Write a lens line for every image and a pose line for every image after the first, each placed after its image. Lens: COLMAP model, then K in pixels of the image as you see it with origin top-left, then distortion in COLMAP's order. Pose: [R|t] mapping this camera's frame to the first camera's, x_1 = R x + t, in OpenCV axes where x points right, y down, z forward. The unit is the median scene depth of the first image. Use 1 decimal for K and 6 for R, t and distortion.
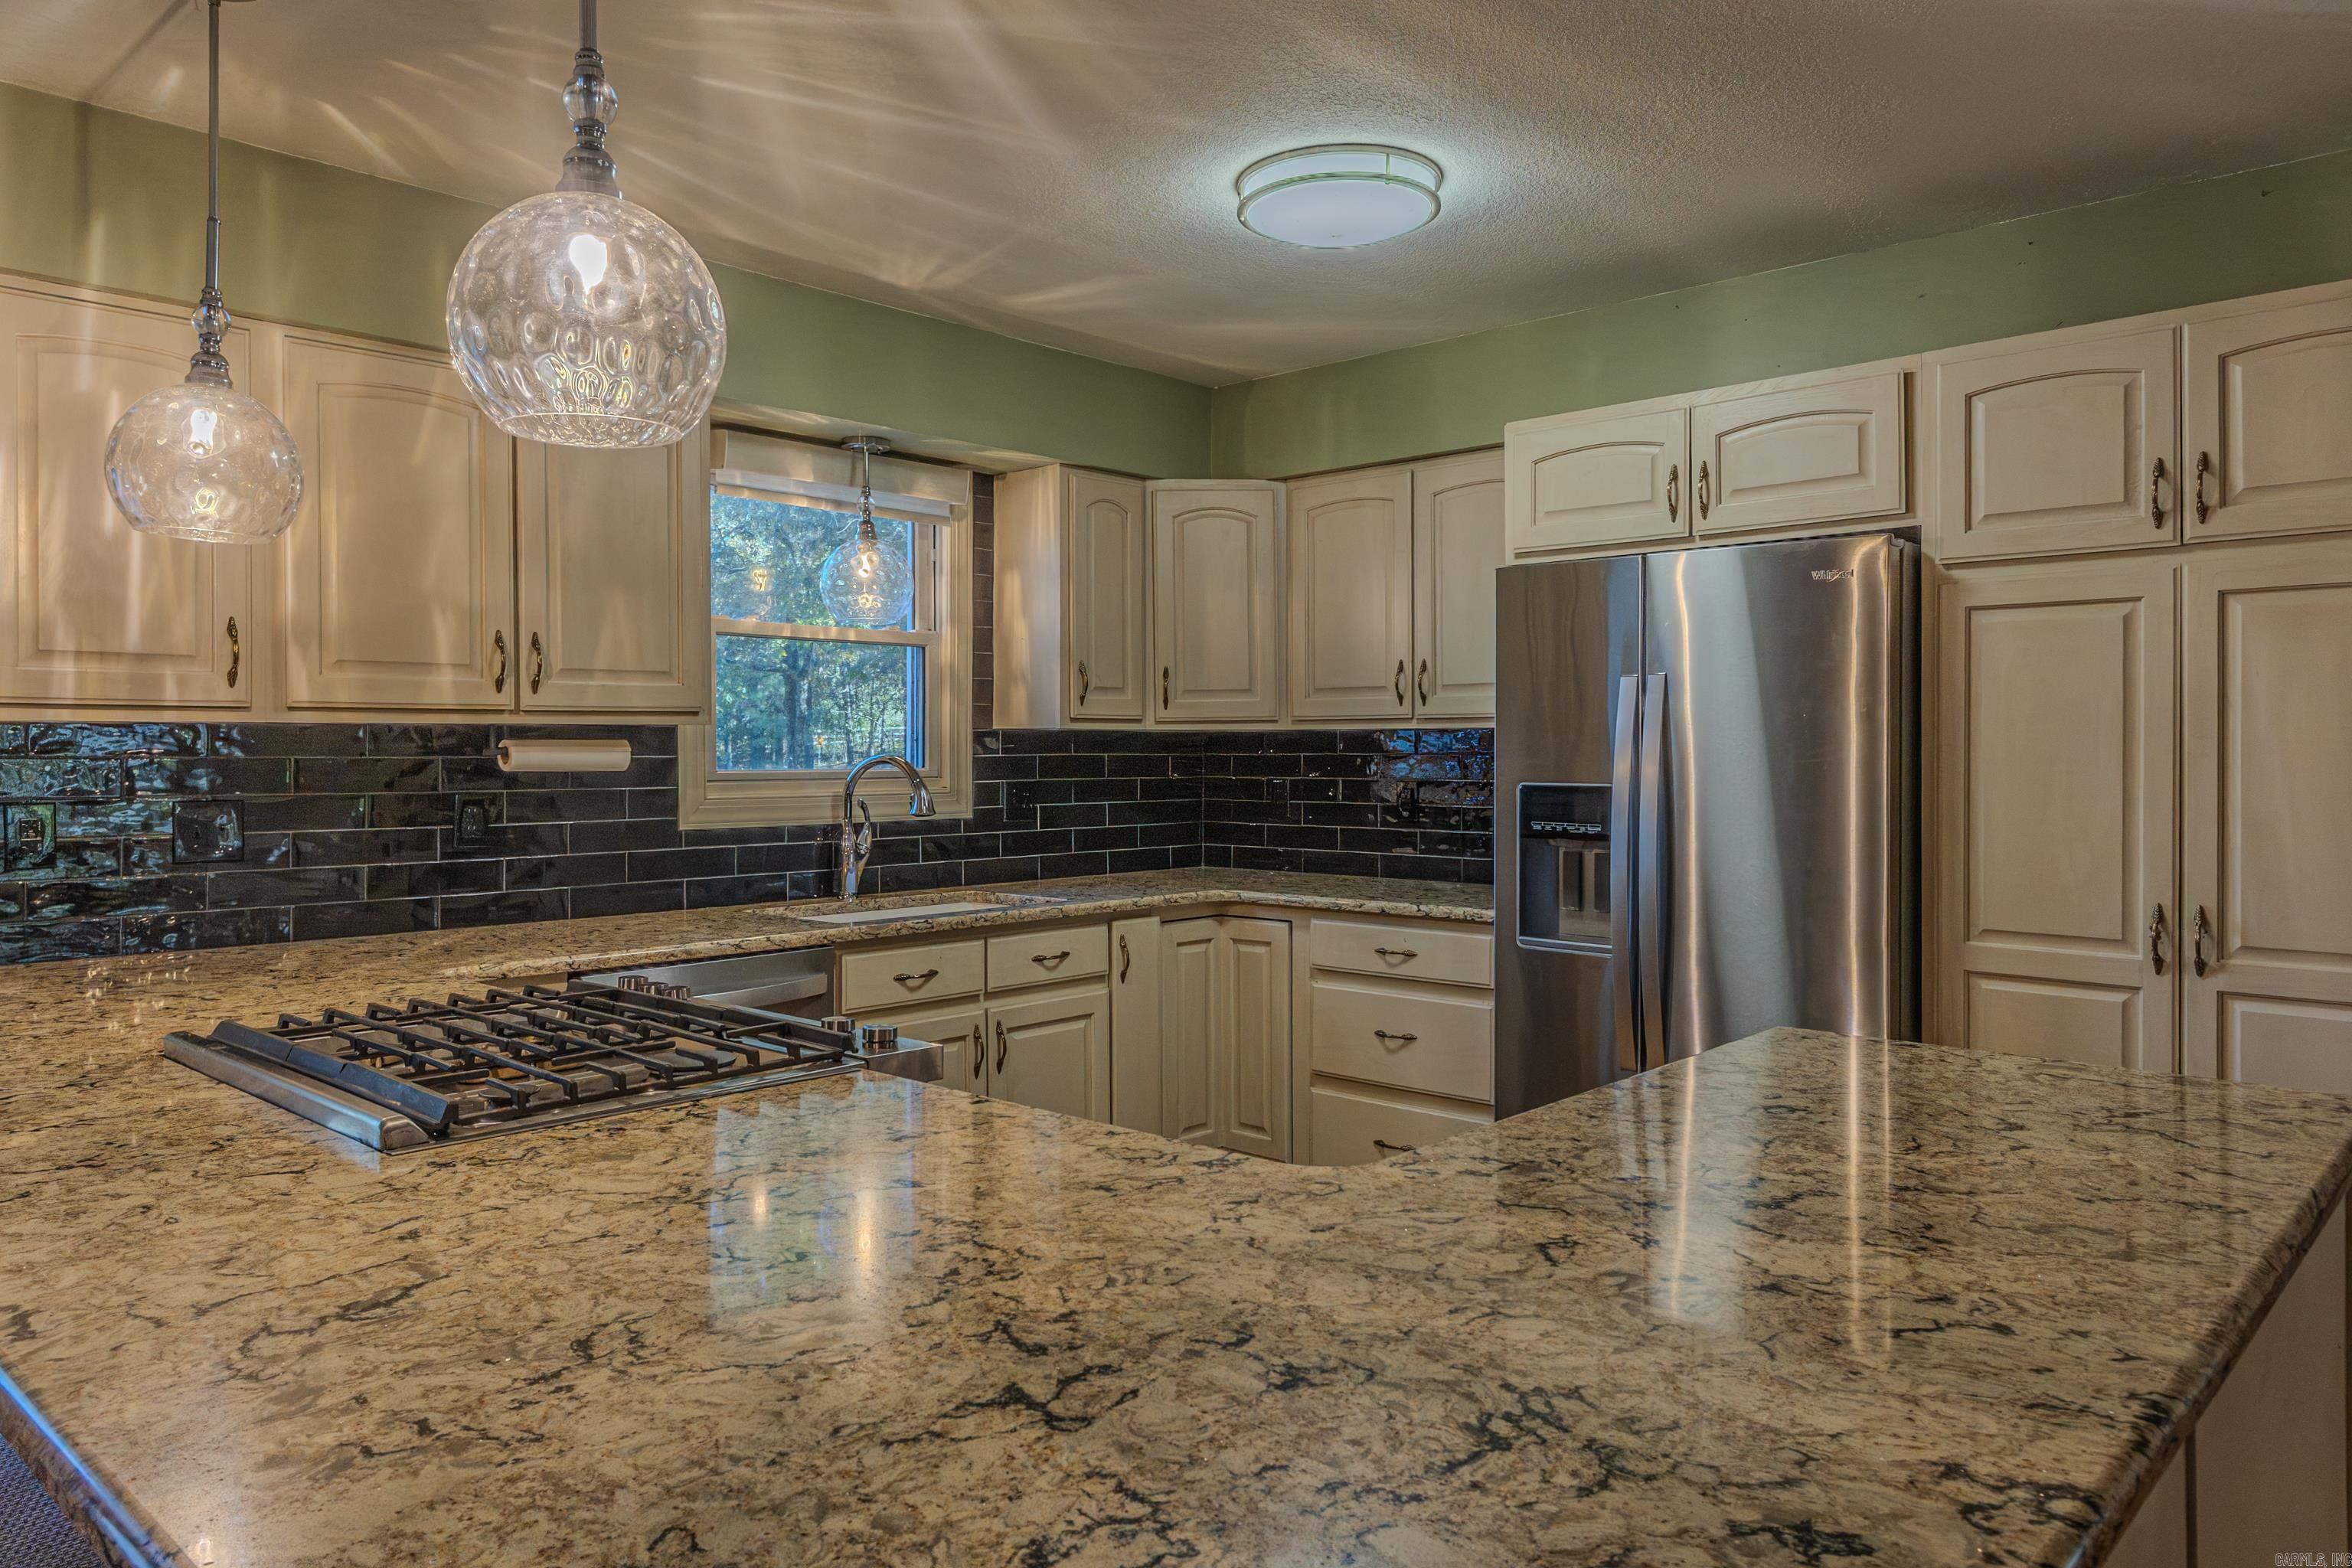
lens RADIAL K [[1525.4, 0, 1170.8], [0, 1525.4, 711.8], [0, 0, 1]] dist [-0.000928, 0.000718]
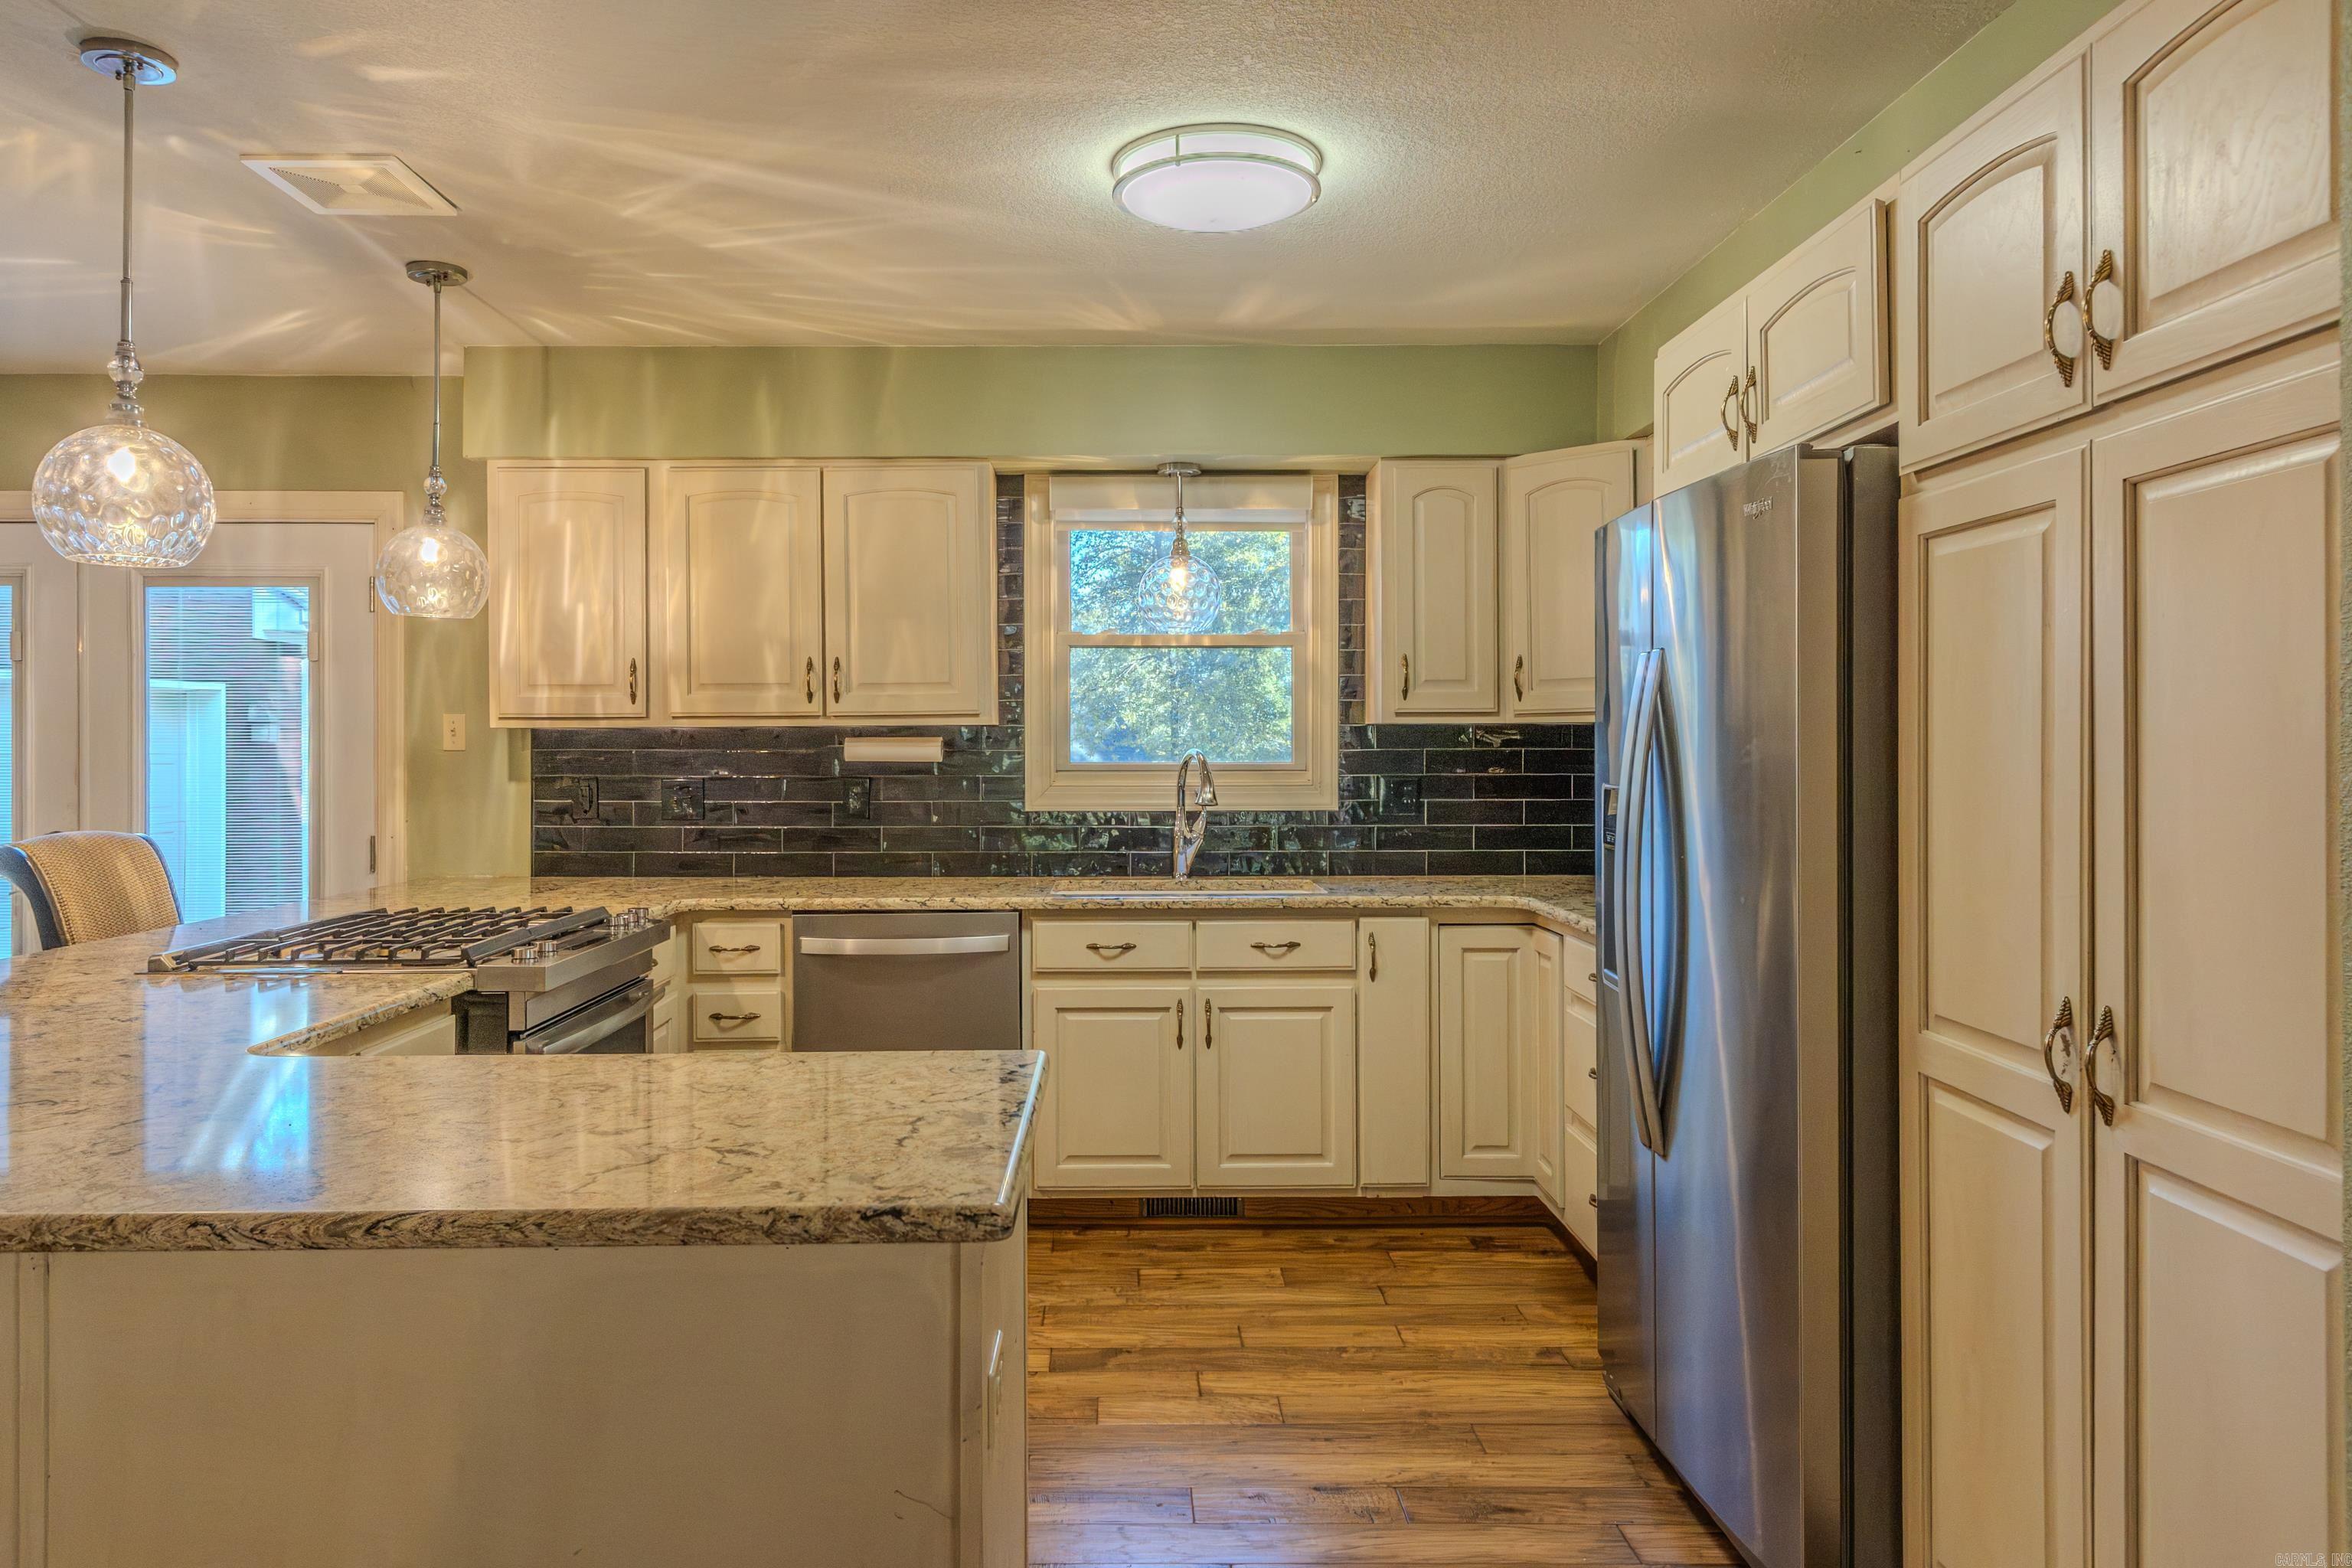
lens RADIAL K [[1525.4, 0, 1124.0], [0, 1525.4, 731.9], [0, 0, 1]] dist [-0.000928, 0.000718]
pose [[0.687612, -0.005312, -0.726059, 0.636735], [0.017995, 0.999791, 0.009727, 0.004251], [0.725855, -0.019754, 0.687564, 0.231342]]
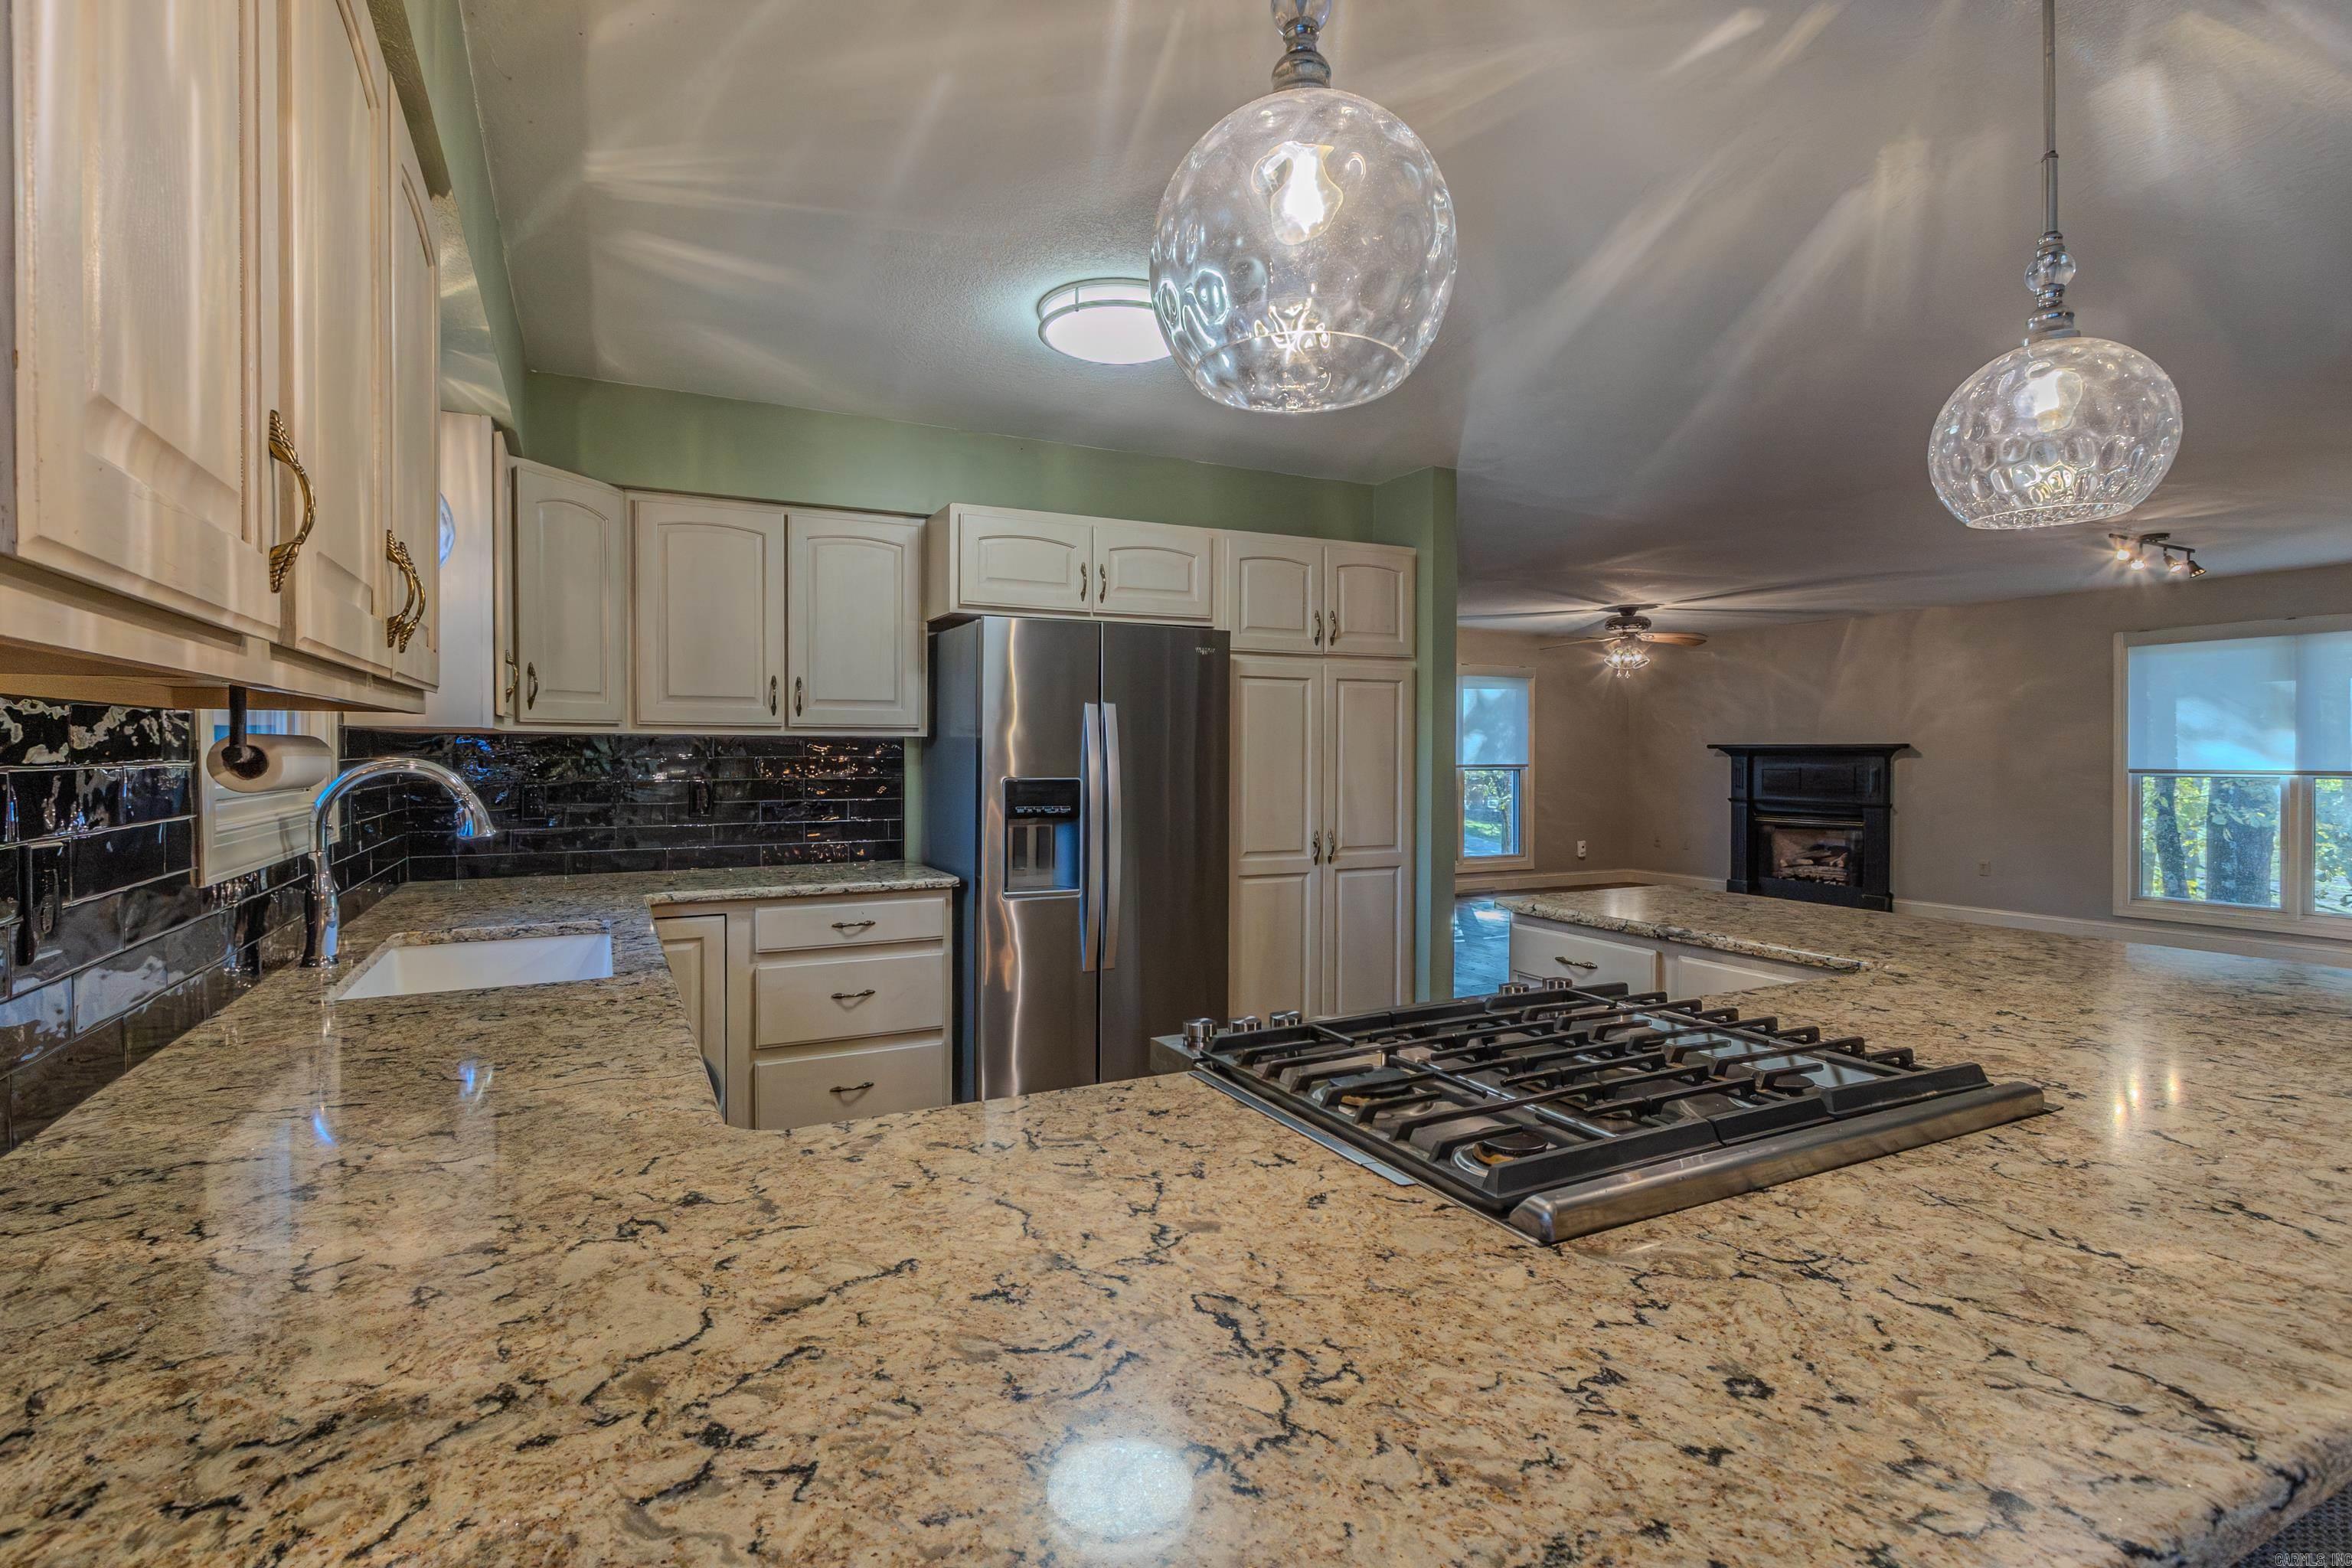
lens RADIAL K [[1107.6, 0, 1148.0], [0, 1107.6, 764.7], [0, 0, 1]] dist [0.005132, -0.004450]
pose [[0.358970, -0.007579, 0.933318, -0.616848], [-0.024819, 0.999536, 0.017663, 0.013461], [-0.933019, -0.029504, 0.358616, 0.518276]]
